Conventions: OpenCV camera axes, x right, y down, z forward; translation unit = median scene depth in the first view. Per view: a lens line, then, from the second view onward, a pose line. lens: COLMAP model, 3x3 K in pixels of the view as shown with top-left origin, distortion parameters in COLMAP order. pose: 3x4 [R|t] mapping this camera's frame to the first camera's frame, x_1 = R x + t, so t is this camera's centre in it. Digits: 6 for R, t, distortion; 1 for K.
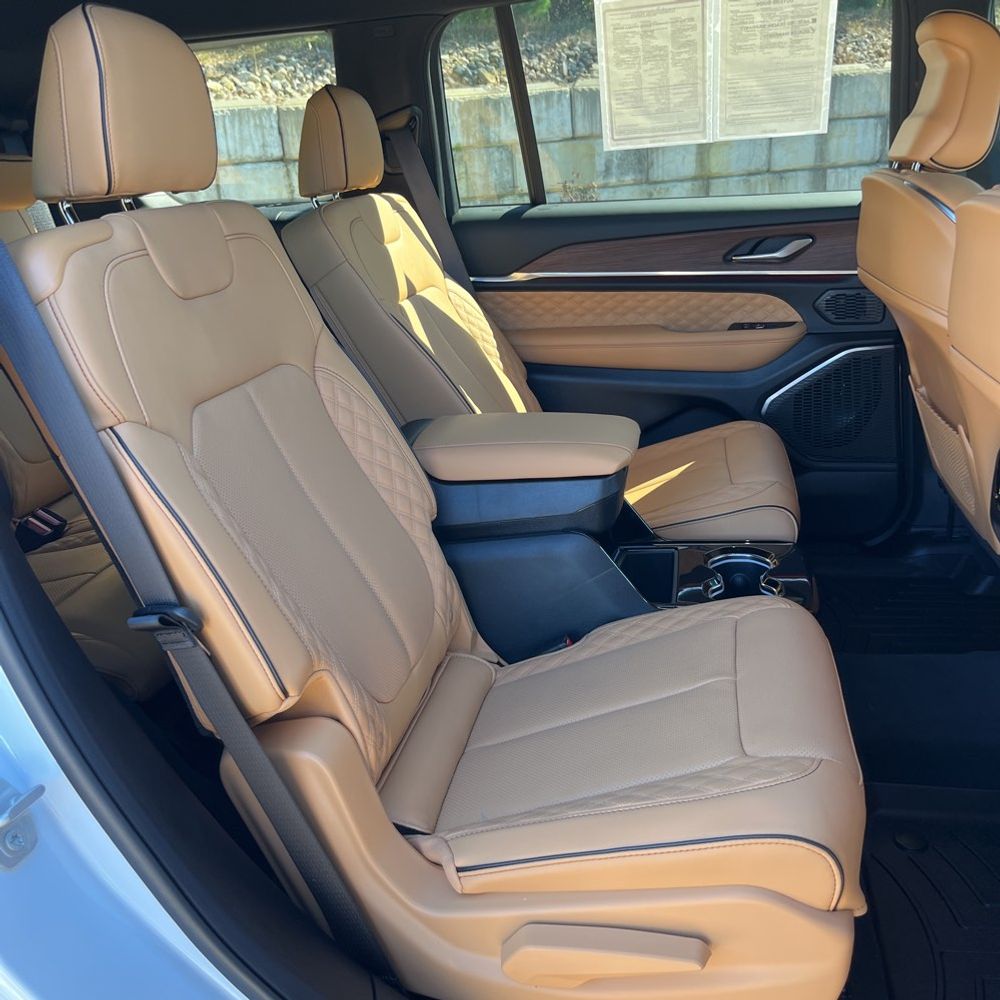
lens RADIAL K [[1025.9, 0, 496.6], [0, 1025.9, 509.3], [0, 0, 1]] dist [0.013726, 0.015035]
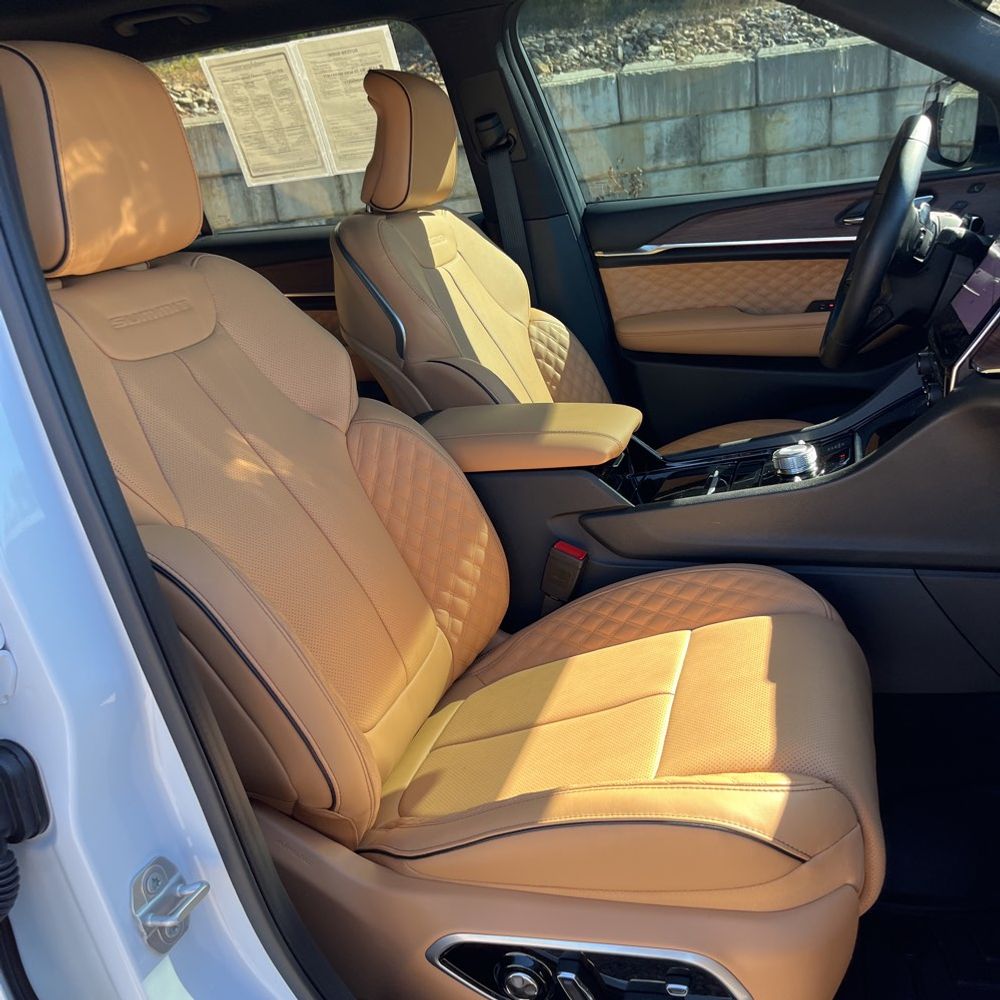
lens RADIAL K [[1025.9, 0, 496.6], [0, 1025.9, 509.3], [0, 0, 1]] dist [0.013726, 0.015035]
pose [[0.992342, -0.009656, -0.123146, 0.072999], [0.011436, 0.999840, 0.013757, -0.001453], [0.122994, -0.015060, 0.992293, -0.011823]]
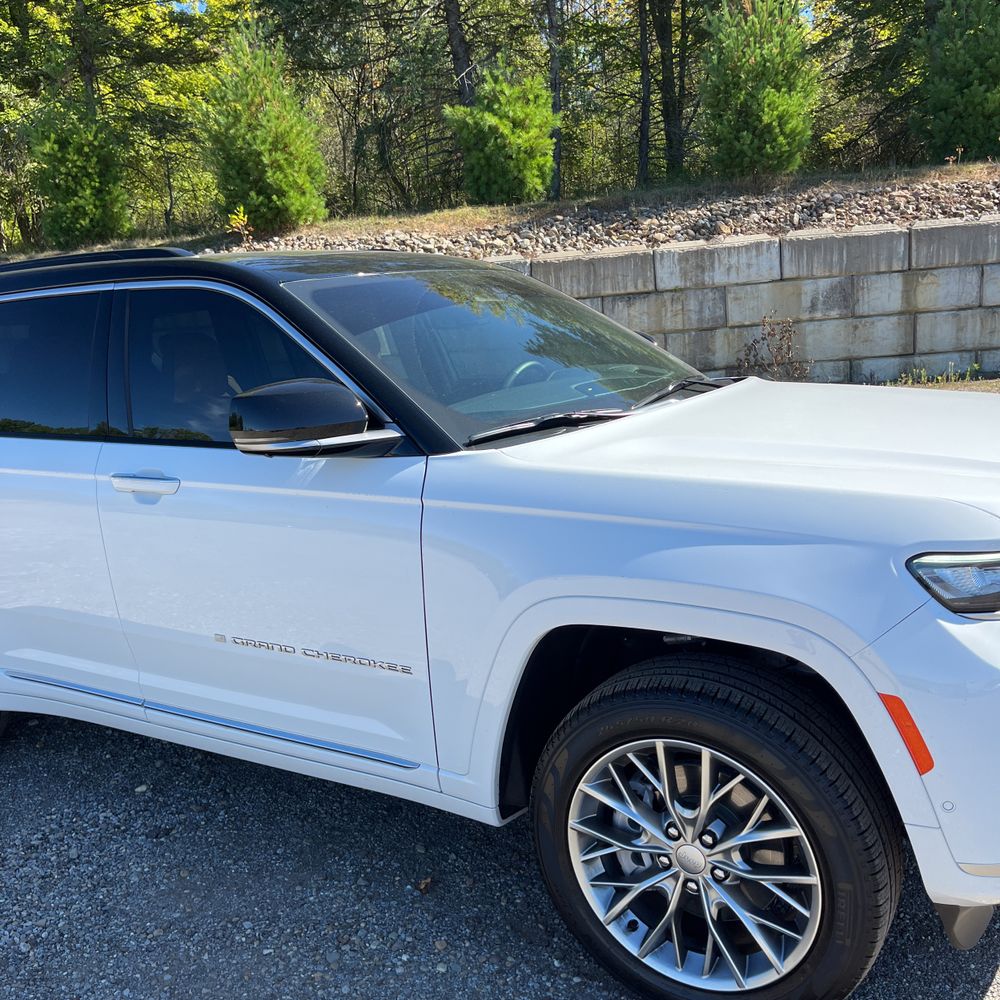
lens RADIAL K [[1003.8, 0, 507.2], [0, 1003.8, 499.8], [0, 0, 1]] dist [0.017428, -0.017625]
pose [[0.937775, 0.066806, -0.340756, 0.184715], [-0.103009, 0.990667, -0.089262, 0.016697], [0.331612, 0.118809, 0.935905, -0.130003]]
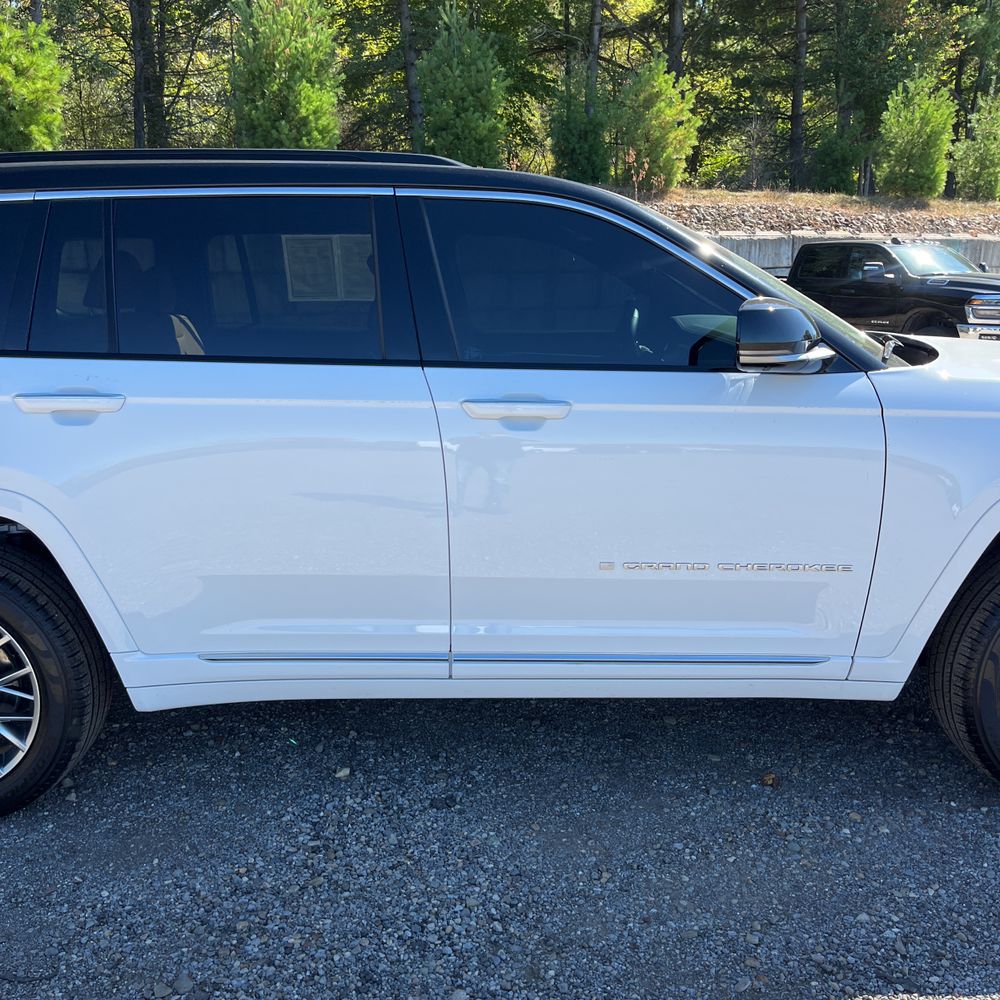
lens RADIAL K [[1014.4, 0, 496.0], [0, 1014.4, 480.9], [0, 0, 1]] dist [0.015523, -0.009721]
pose [[0.979198, 0.028270, 0.200926, 0.016139], [-0.000753, 0.990746, -0.135729, 0.040695], [-0.202904, 0.132754, 0.970158, -0.144781]]
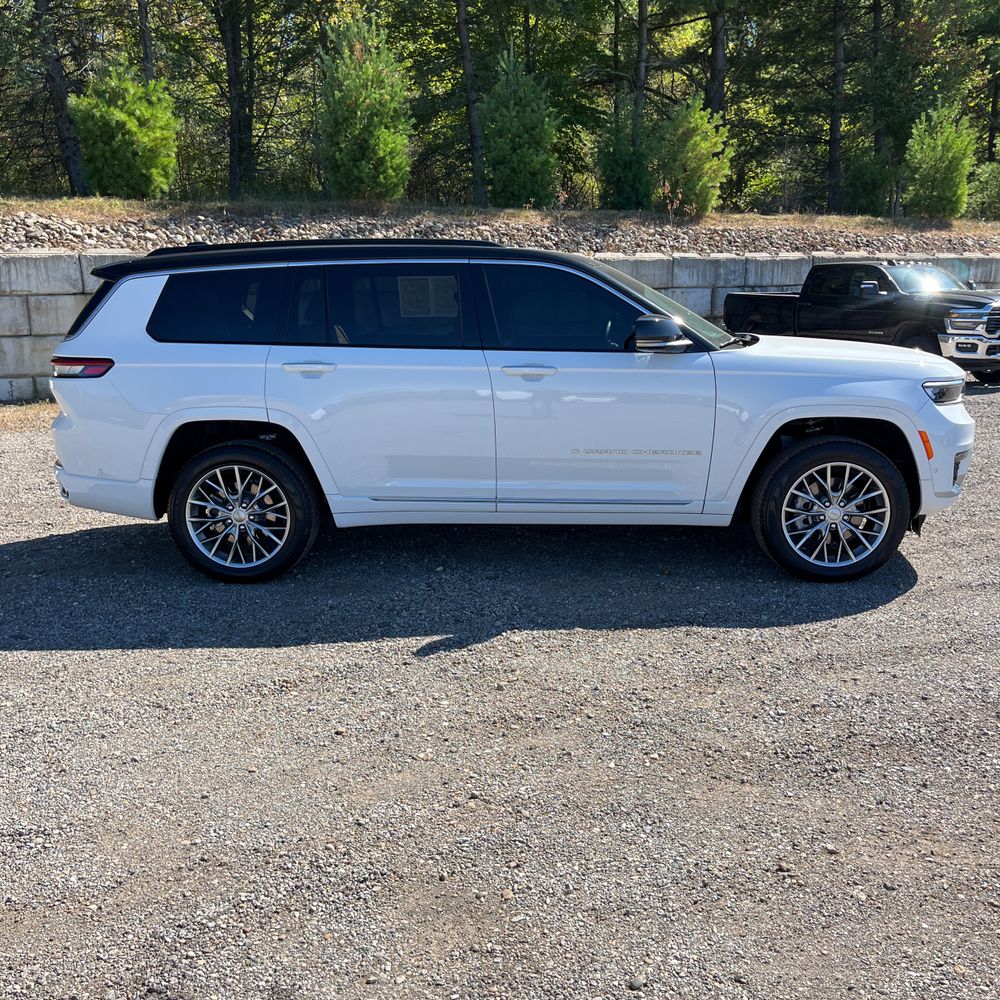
lens RADIAL K [[993.6, 0, 500.0], [0, 993.6, 500.0], [0, 0, 1]] dist [0.013217, -0.020046]
pose [[0.988302, 0.032455, 0.149014, -0.005586], [-0.013333, 0.991739, -0.127574, 0.093510], [-0.151924, 0.124095, 0.980571, -0.308622]]
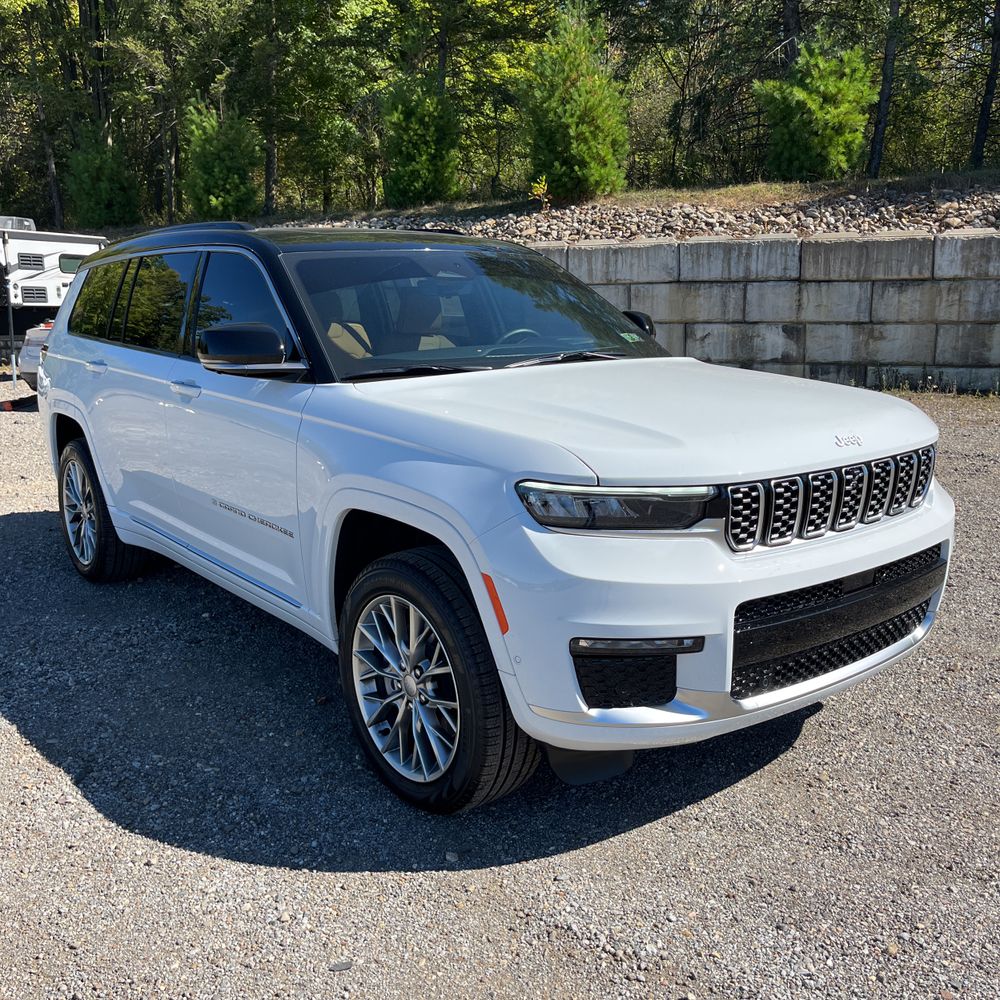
lens RADIAL K [[993.6, 0, 500.0], [0, 993.6, 500.0], [0, 0, 1]] dist [0.013217, -0.020046]
pose [[0.762947, 0.196716, -0.615804, 0.292349], [-0.248655, 0.968591, 0.001343, 0.011353], [0.596726, 0.152098, 0.787898, -0.132100]]
